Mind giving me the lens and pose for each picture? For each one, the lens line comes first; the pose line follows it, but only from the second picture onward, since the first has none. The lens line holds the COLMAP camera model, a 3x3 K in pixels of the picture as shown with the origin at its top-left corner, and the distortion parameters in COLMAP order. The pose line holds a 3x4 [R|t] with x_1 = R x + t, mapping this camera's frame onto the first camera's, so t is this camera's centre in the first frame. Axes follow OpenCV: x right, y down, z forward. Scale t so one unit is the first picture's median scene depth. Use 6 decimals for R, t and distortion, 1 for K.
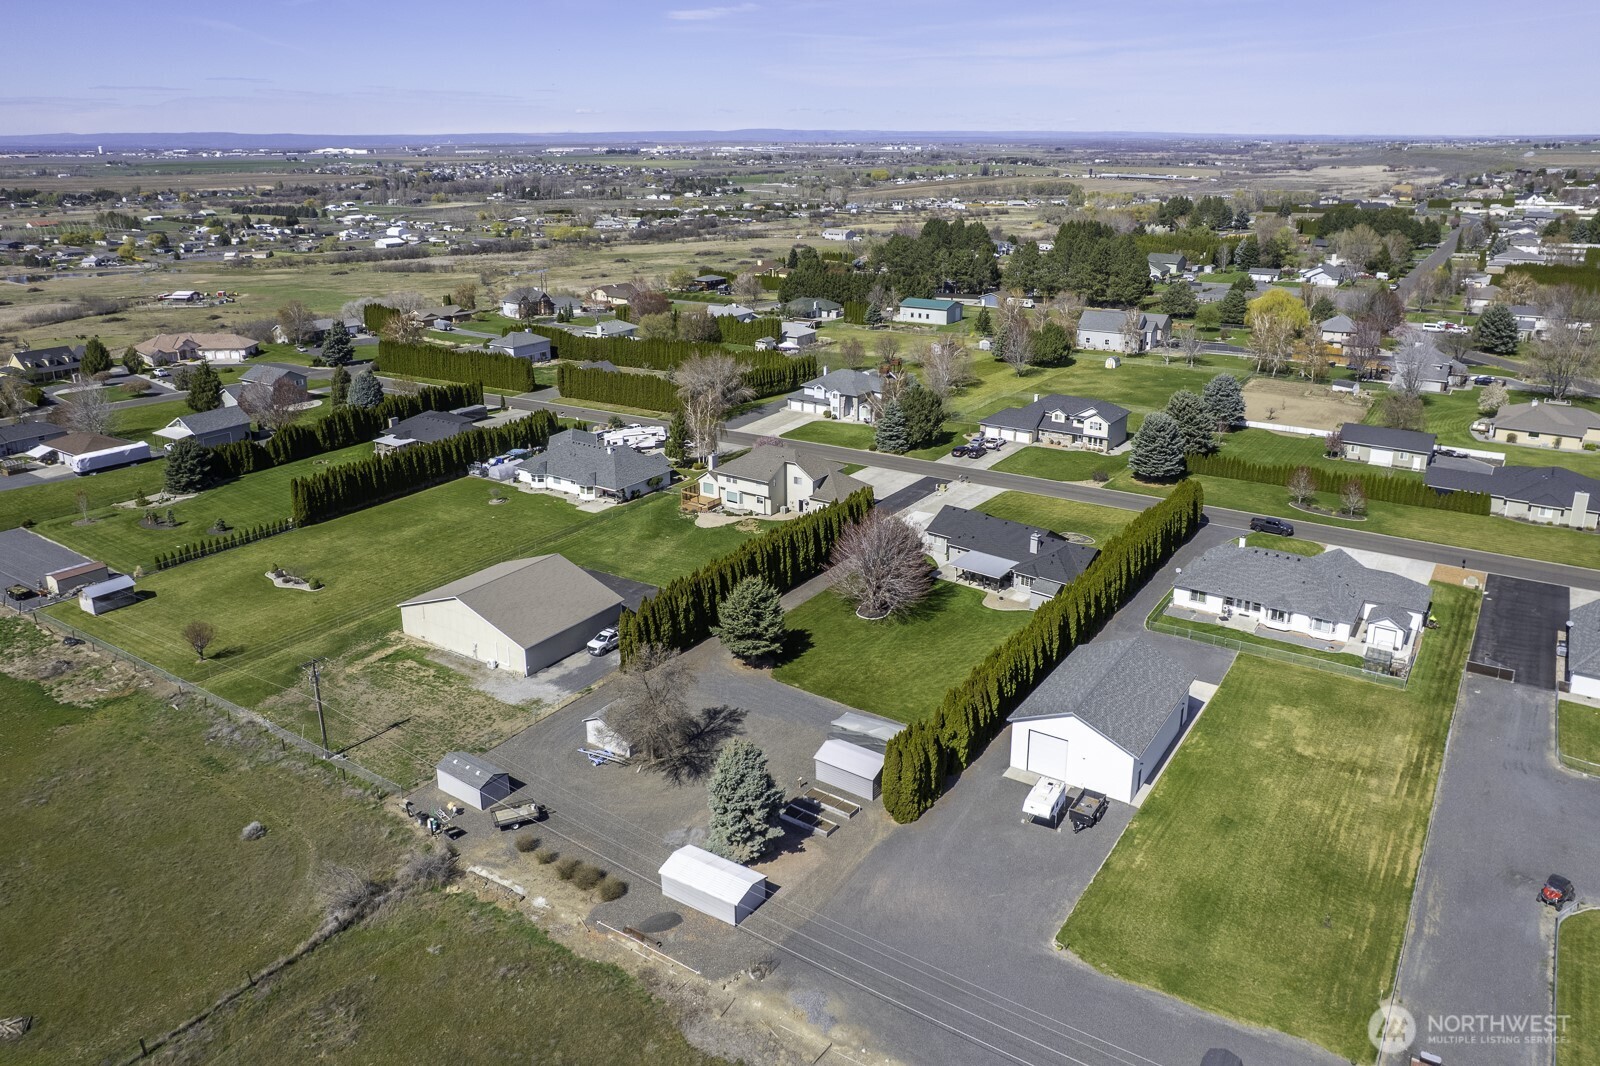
lens RADIAL K [[1048.3, 0, 851.0], [0, 1048.3, 531.1], [0, 0, 1]] dist [-0.036969, 0.004918]
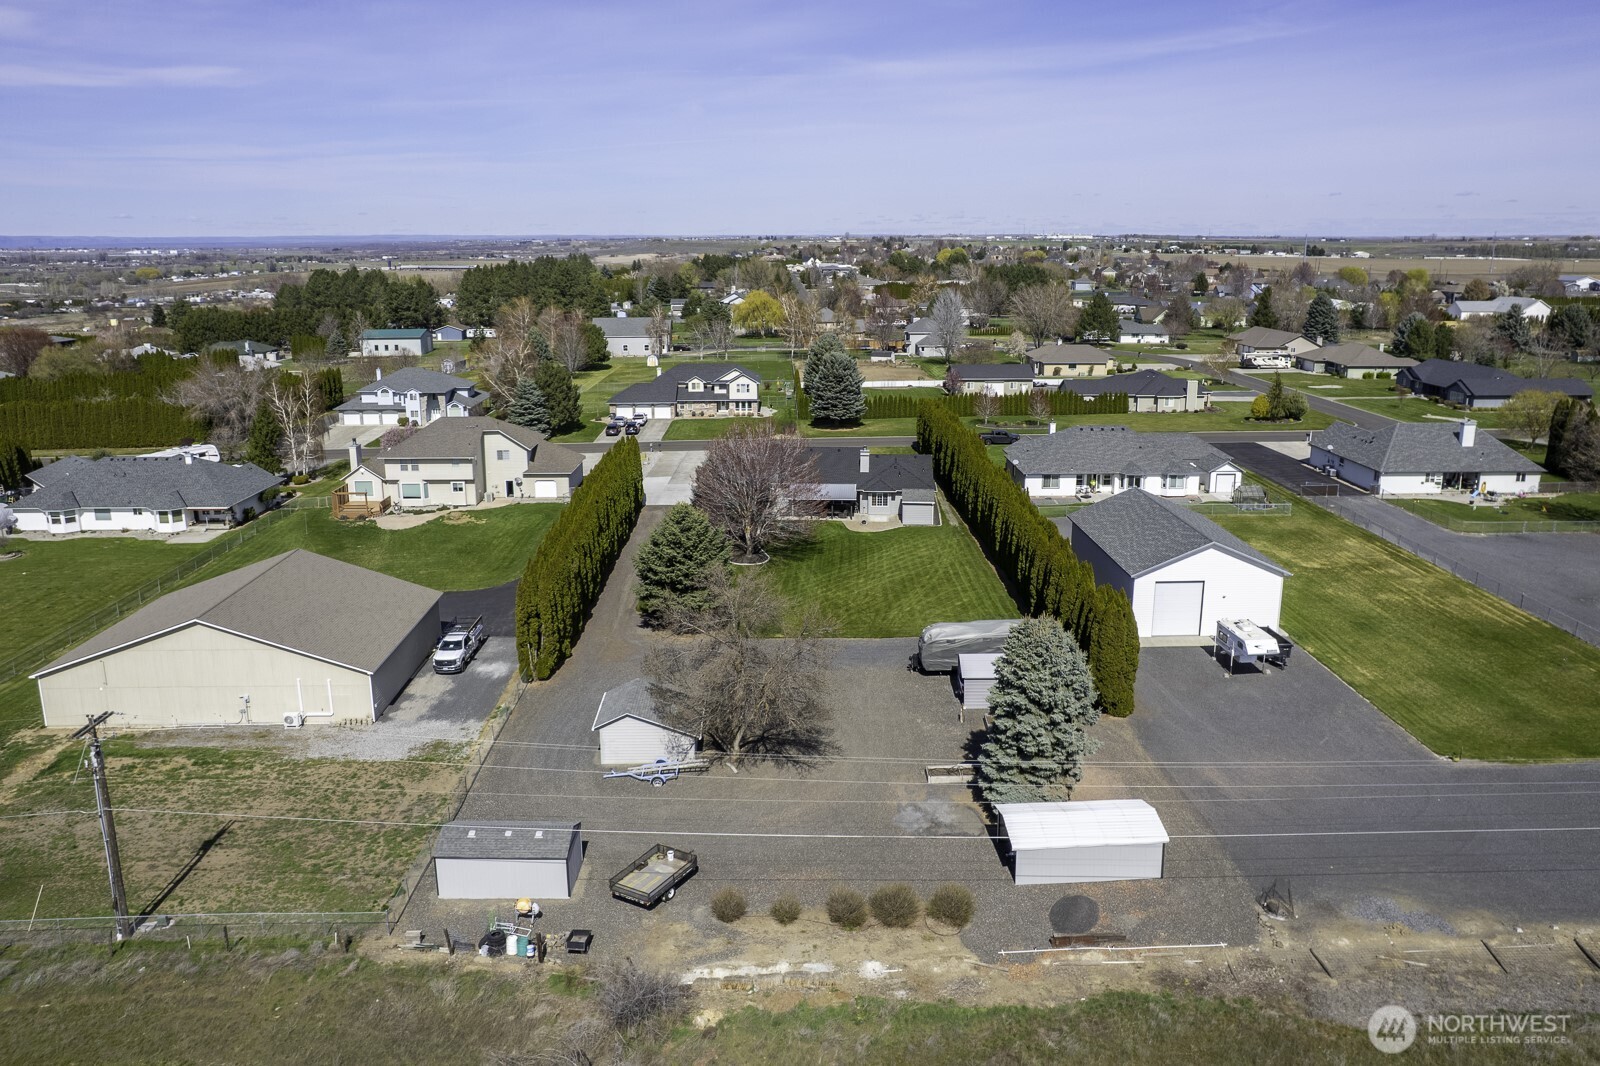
lens RADIAL K [[1048.3, 0, 851.0], [0, 1048.3, 531.1], [0, 0, 1]] dist [-0.036969, 0.004918]
pose [[0.831177, -0.163144, 0.531534, -0.240609], [0.195811, 0.980628, -0.005210, 0.056472], [-0.520387, 0.108411, 0.847021, 0.222212]]
